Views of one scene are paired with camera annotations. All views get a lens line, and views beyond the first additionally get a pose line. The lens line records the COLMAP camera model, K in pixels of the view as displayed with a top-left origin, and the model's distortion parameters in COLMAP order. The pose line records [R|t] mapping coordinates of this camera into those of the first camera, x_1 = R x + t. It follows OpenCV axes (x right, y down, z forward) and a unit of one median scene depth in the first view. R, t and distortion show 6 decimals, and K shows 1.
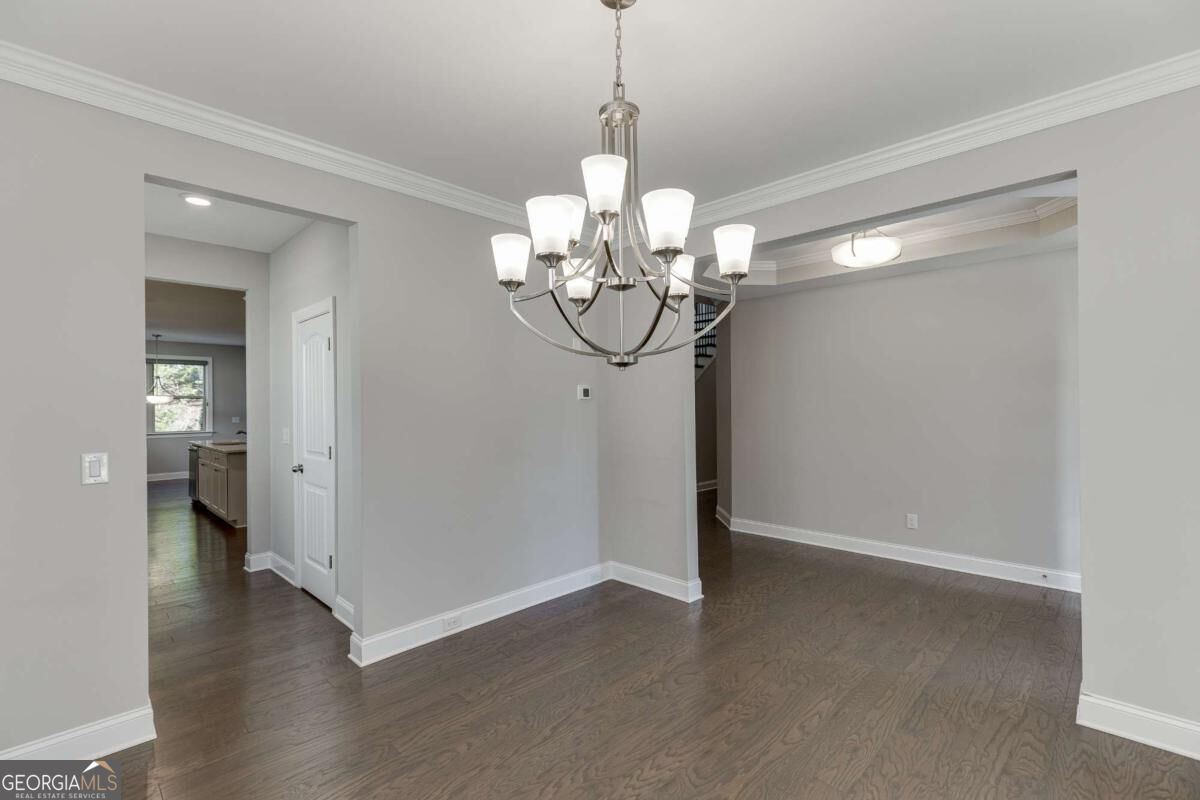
lens RADIAL K [[533.1, 0, 608.2], [0, 533.1, 402.4], [0, 0, 1]] dist [0.002798, -0.000418]
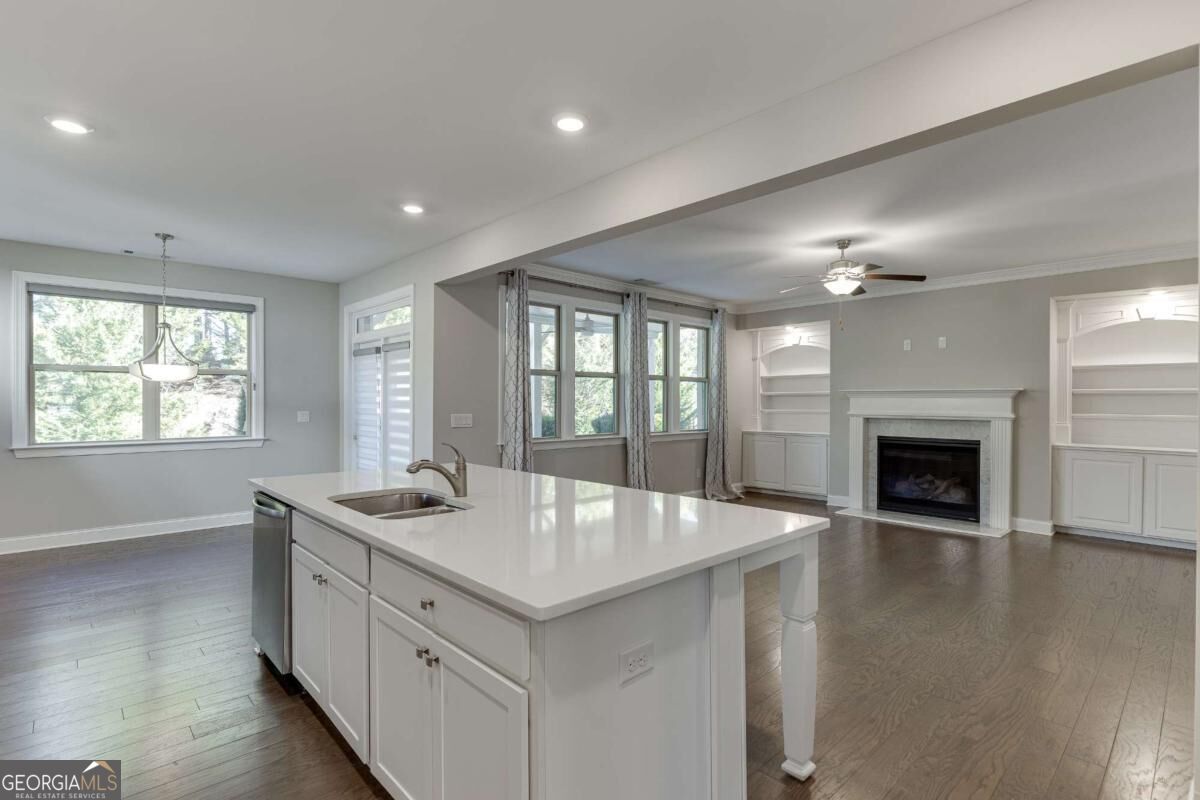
lens RADIAL K [[577.7, 0, 608.6], [0, 577.7, 403.5], [0, 0, 1]] dist [-0.008422, 0.002024]
pose [[0.999168, 0.012156, -0.038923, -0.376197], [-0.011814, 0.999890, 0.009000, 0.011120], [0.039028, -0.008533, 0.999202, 0.441151]]
